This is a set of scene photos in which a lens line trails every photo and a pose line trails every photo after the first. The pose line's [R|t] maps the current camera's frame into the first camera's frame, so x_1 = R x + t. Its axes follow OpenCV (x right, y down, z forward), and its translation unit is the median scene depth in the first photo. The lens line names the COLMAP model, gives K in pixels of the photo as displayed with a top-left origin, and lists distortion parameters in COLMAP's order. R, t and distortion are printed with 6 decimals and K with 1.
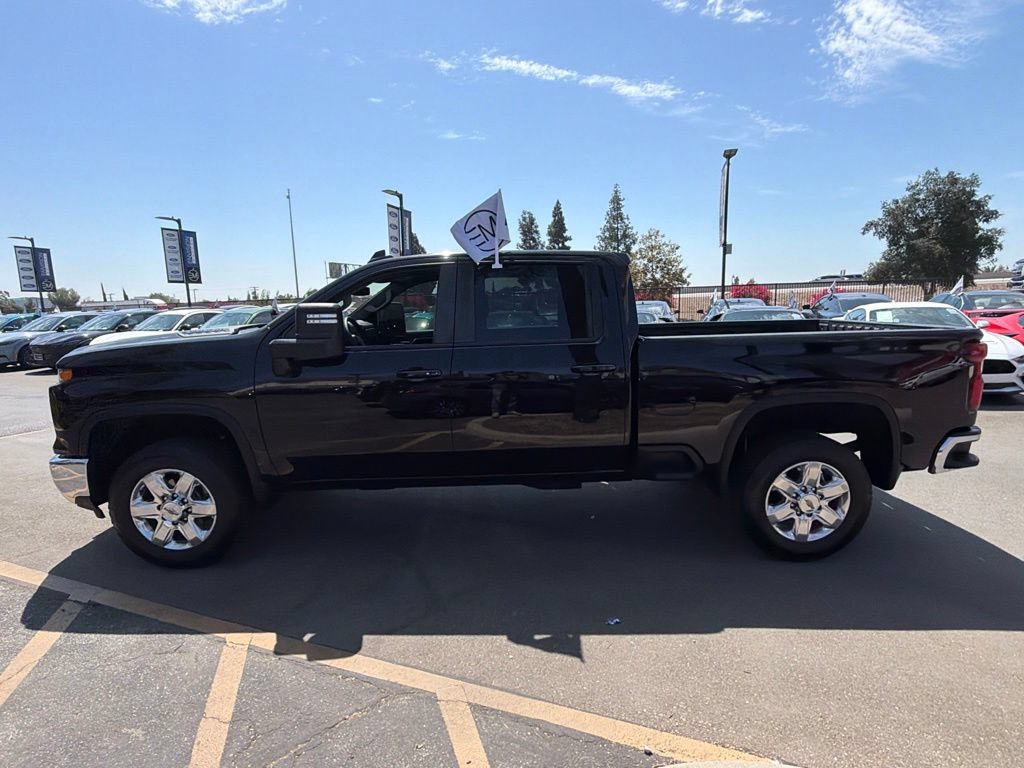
lens RADIAL K [[517.5, 0, 512.0], [0, 517.5, 384.0], [0, 0, 1]] dist [-0.004053, -0.000337]
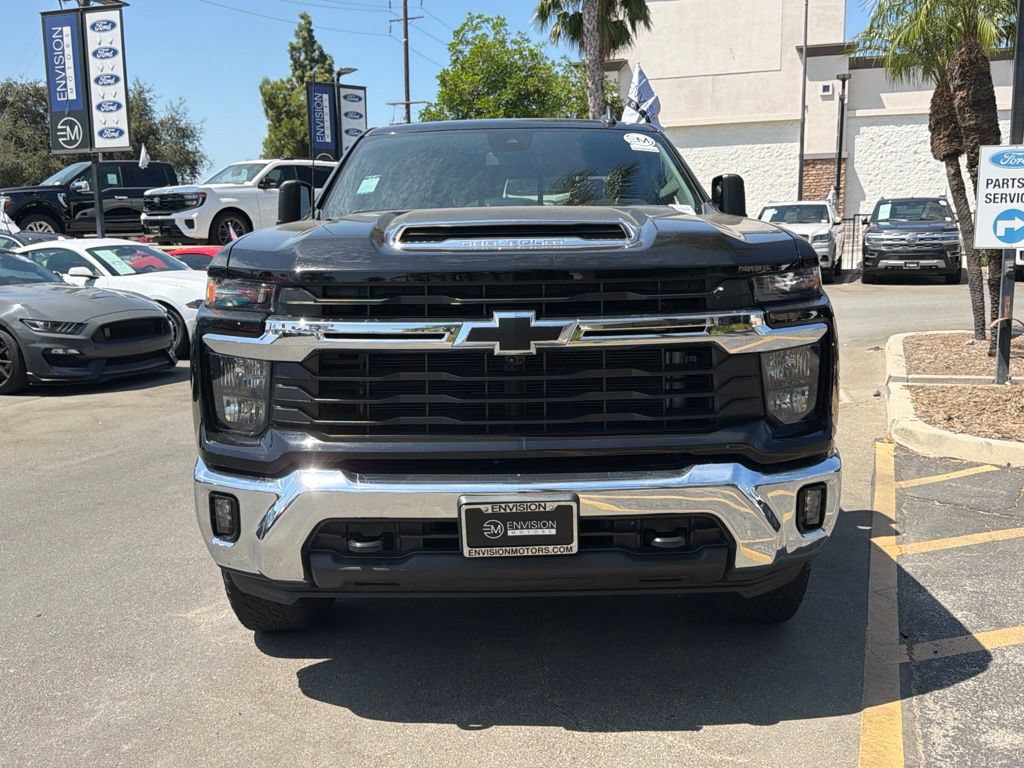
lens RADIAL K [[960.0, 0, 502.4], [0, 960.0, 380.0], [0, 0, 1]] dist [0.141574, -0.284374]
pose [[0.029506, -0.119724, 0.992369, -0.146060], [0.169472, 0.979027, 0.113076, -0.006234], [-0.985093, 0.164842, 0.049177, 0.102622]]
